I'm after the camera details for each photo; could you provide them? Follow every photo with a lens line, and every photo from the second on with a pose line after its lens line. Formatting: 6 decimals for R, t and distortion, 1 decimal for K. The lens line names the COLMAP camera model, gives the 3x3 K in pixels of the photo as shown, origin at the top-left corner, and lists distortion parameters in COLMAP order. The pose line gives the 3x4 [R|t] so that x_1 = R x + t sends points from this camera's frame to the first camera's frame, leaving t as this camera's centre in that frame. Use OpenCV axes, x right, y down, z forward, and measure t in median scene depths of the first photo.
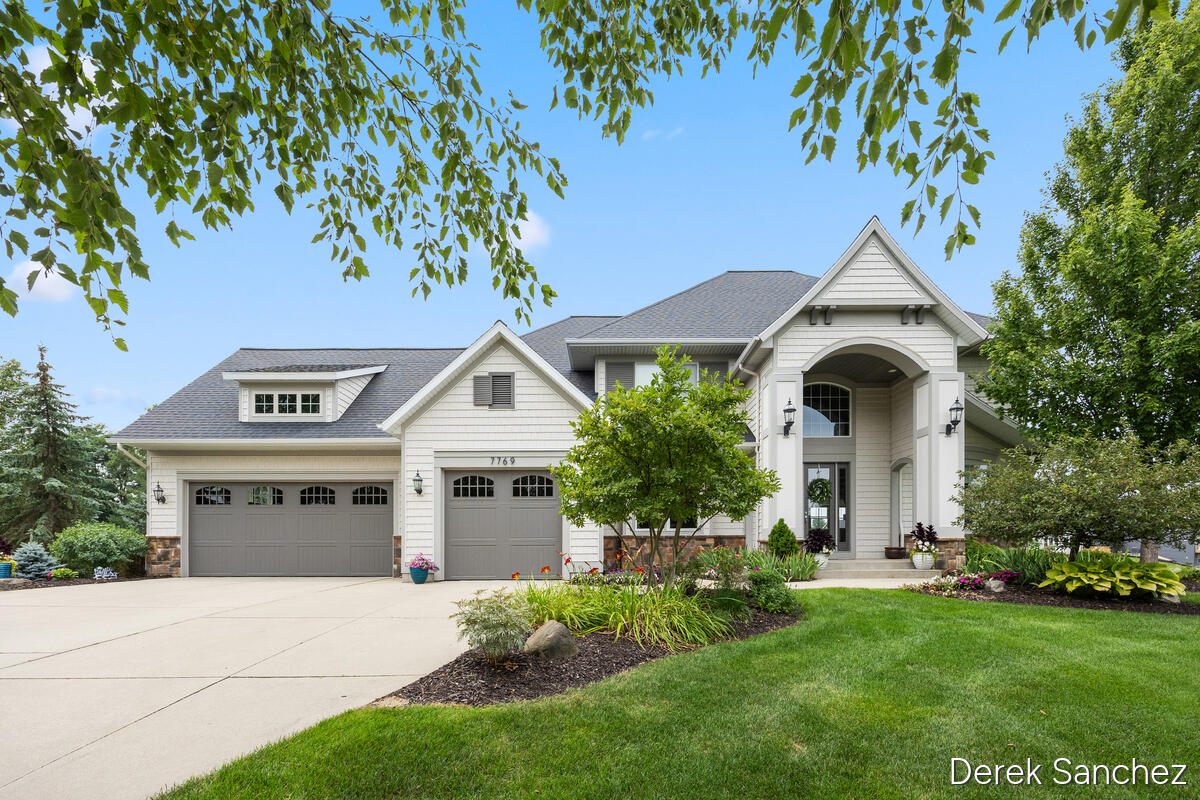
lens RADIAL K [[520.8, 0, 601.3], [0, 520.8, 567.3], [0, 0, 1]] dist [-0.031079, 0.000308]
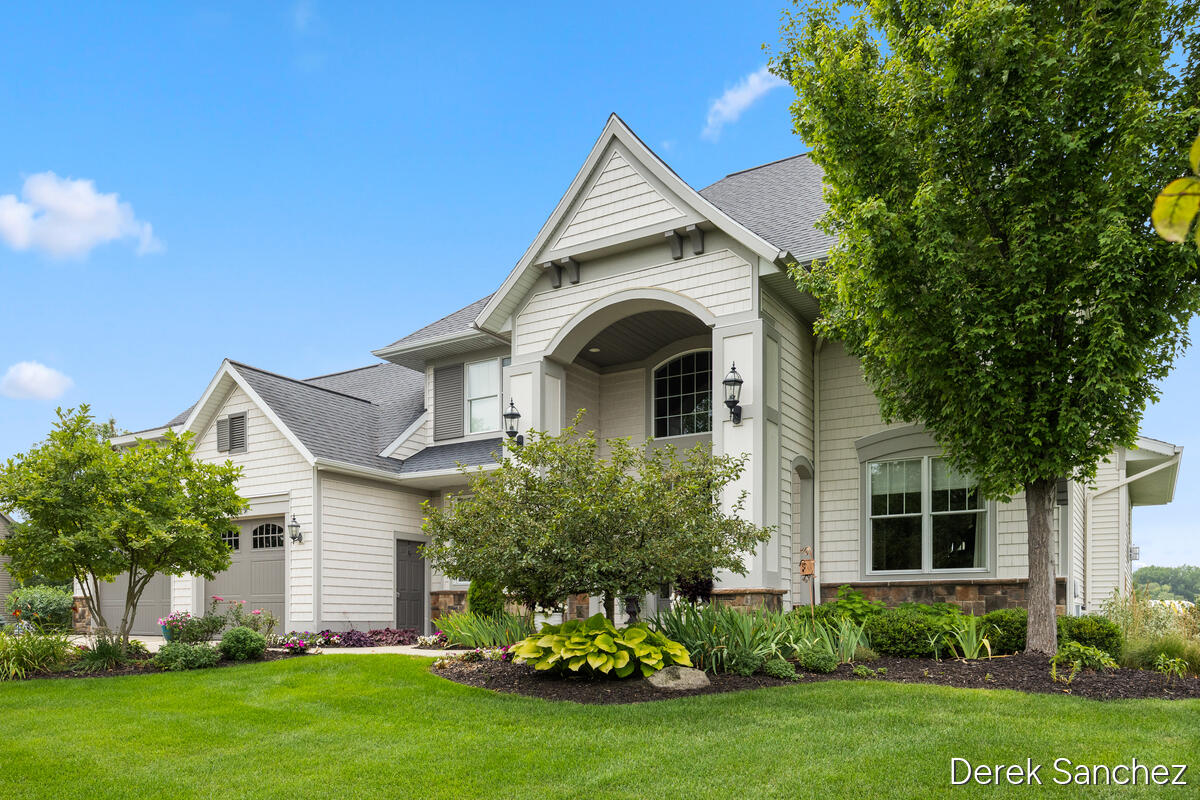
lens RADIAL K [[873.8, 0, 607.1], [0, 873.8, 617.5], [0, 0, 1]] dist [0.002775, 0.001043]
pose [[0.858016, 0.006097, -0.513586, 1.086668], [-0.021479, 0.999481, -0.024018, 0.006370], [0.513173, 0.031639, 0.857702, 0.019634]]
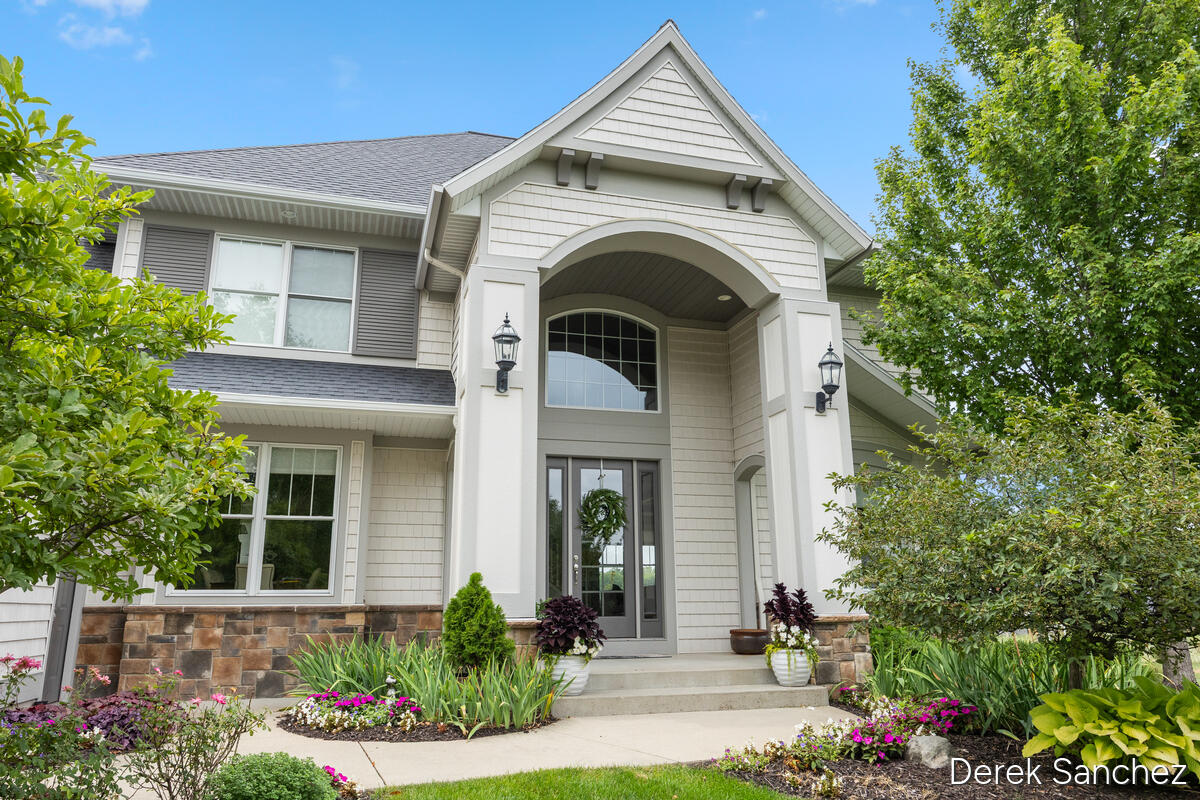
lens RADIAL K [[843.1, 0, 598.1], [0, 843.1, 398.3], [0, 0, 1]] dist [0.003022, -0.000272]
pose [[0.957587, 0.070348, 0.279426, 0.220886], [0.009228, 0.961755, -0.273755, -0.038856], [-0.287997, 0.264723, 0.920315, 0.272269]]
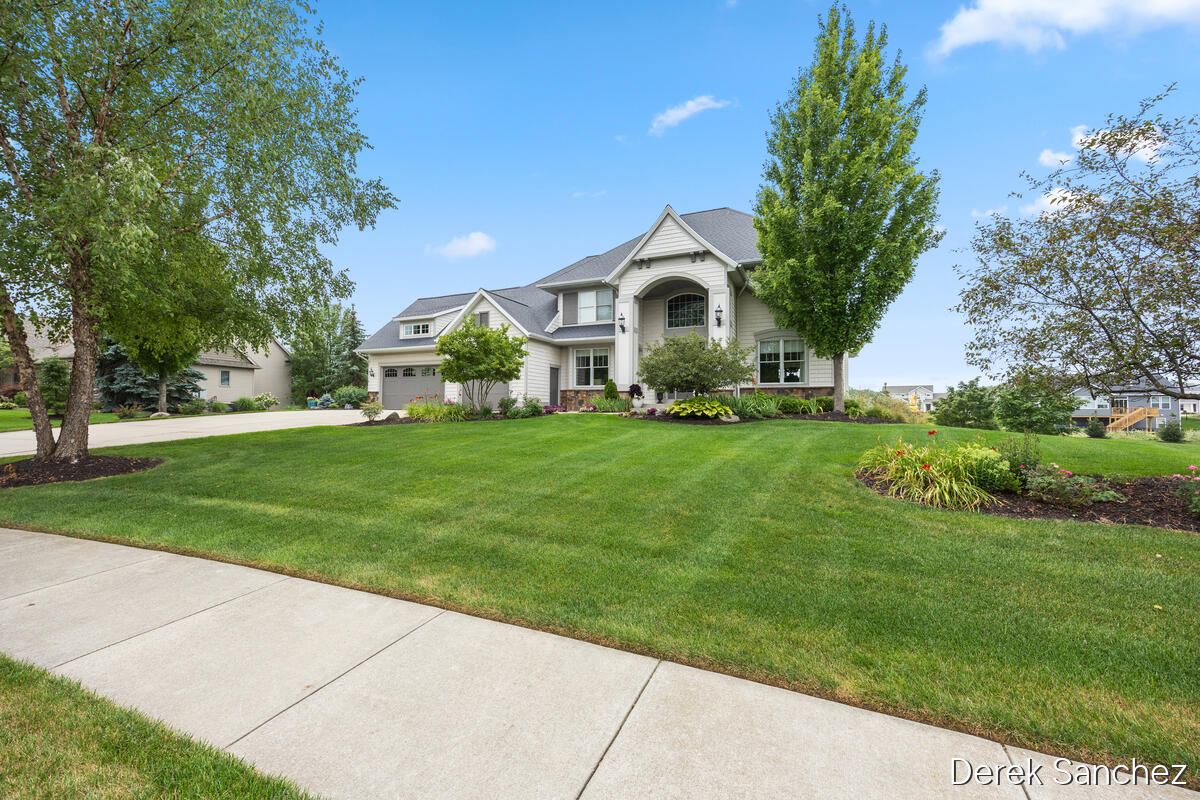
lens RADIAL K [[466.8, 0, 600.6], [0, 466.8, 395.6], [0, 0, 1]] dist [0.001672, 0.000005]
pose [[0.915712, -0.000793, -0.401835, 0.929092], [-0.022498, 0.998328, -0.053240, 0.051051], [0.401205, 0.057793, 0.914163, -0.500280]]
